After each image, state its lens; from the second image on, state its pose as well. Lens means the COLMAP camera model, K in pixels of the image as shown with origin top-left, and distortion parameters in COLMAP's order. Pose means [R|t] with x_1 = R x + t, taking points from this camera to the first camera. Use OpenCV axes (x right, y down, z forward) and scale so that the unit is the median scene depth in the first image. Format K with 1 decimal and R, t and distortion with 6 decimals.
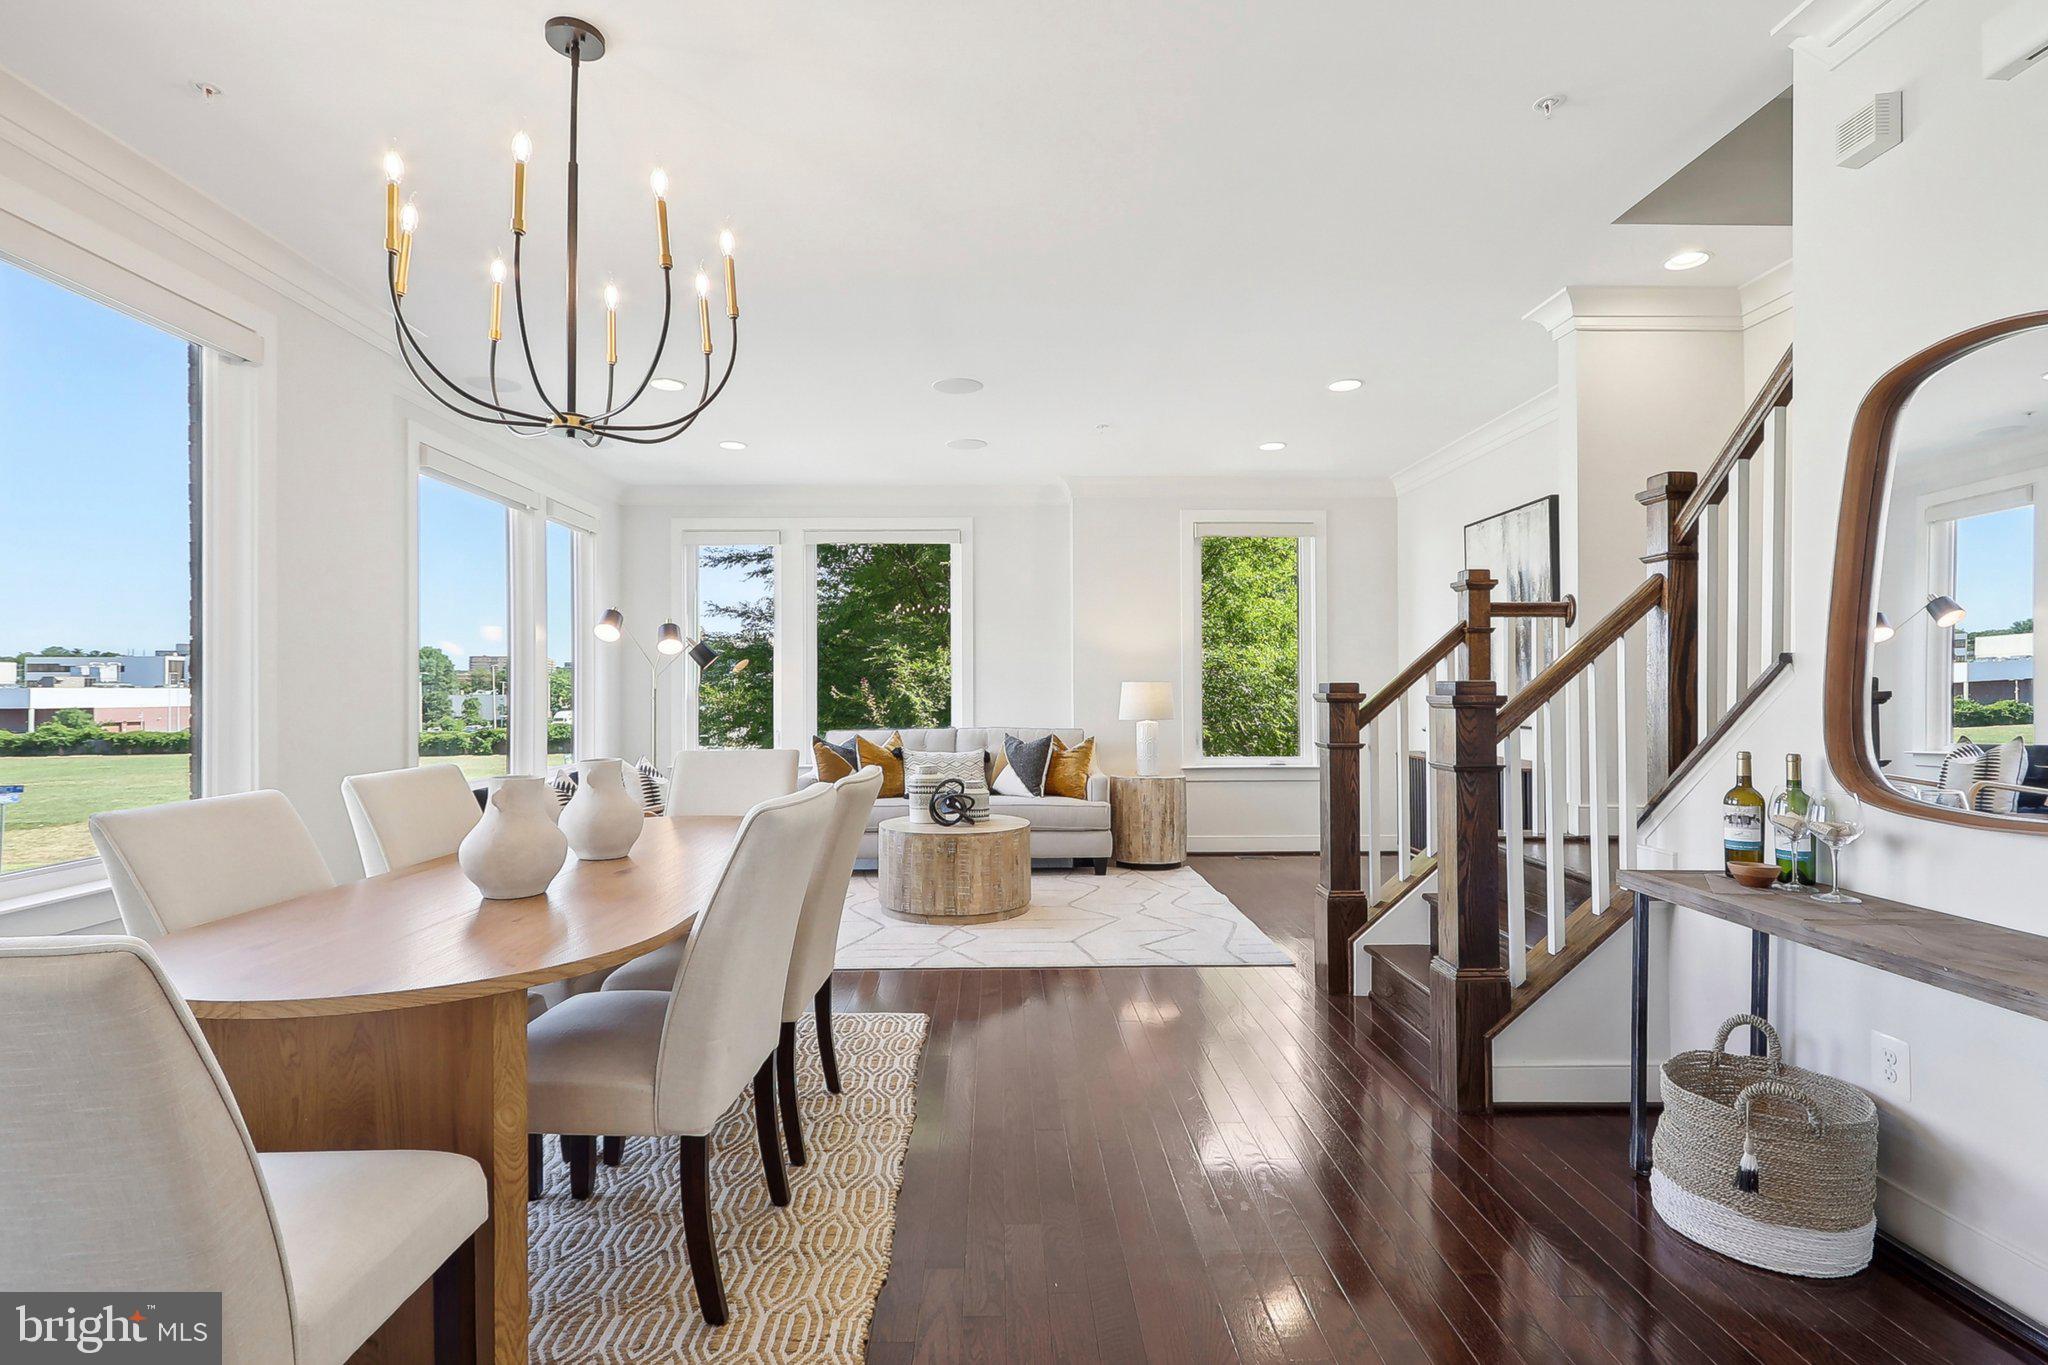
lens RADIAL K [[1004.9, 0, 1029.8], [0, 1004.9, 693.7], [0, 0, 1]] dist [0.002958, -0.002519]
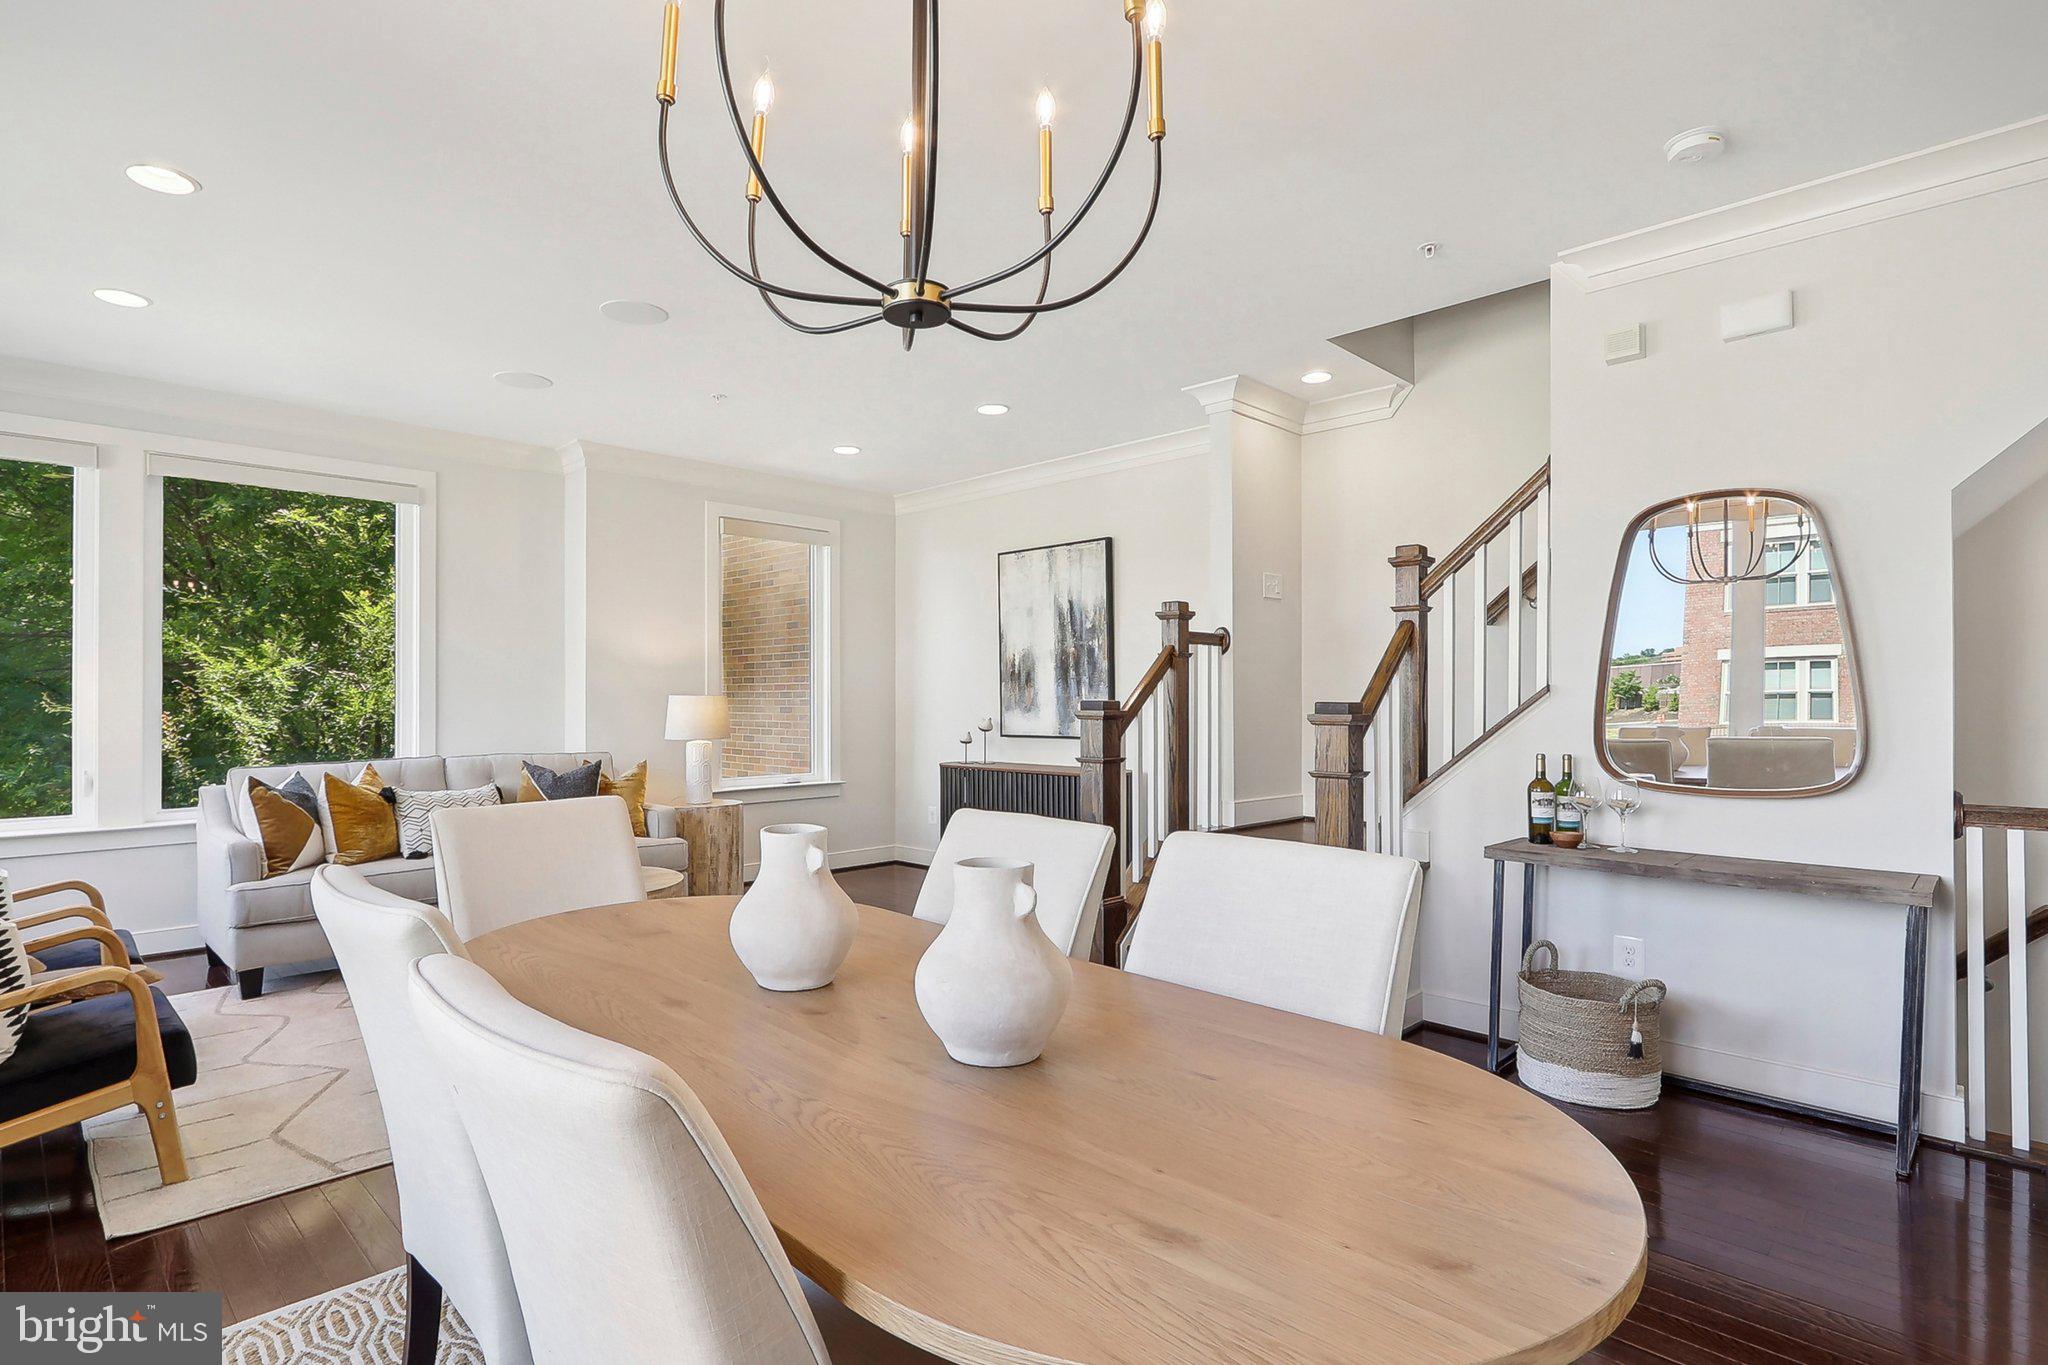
lens RADIAL K [[1004.9, 0, 1043.0], [0, 1004.9, 693.5], [0, 0, 1]] dist [0.002958, -0.002519]
pose [[0.713334, 0.002917, 0.700818, -0.463765], [0.001399, 0.999983, -0.005586, -0.012455], [-0.700822, 0.004965, 0.713319, 0.286483]]
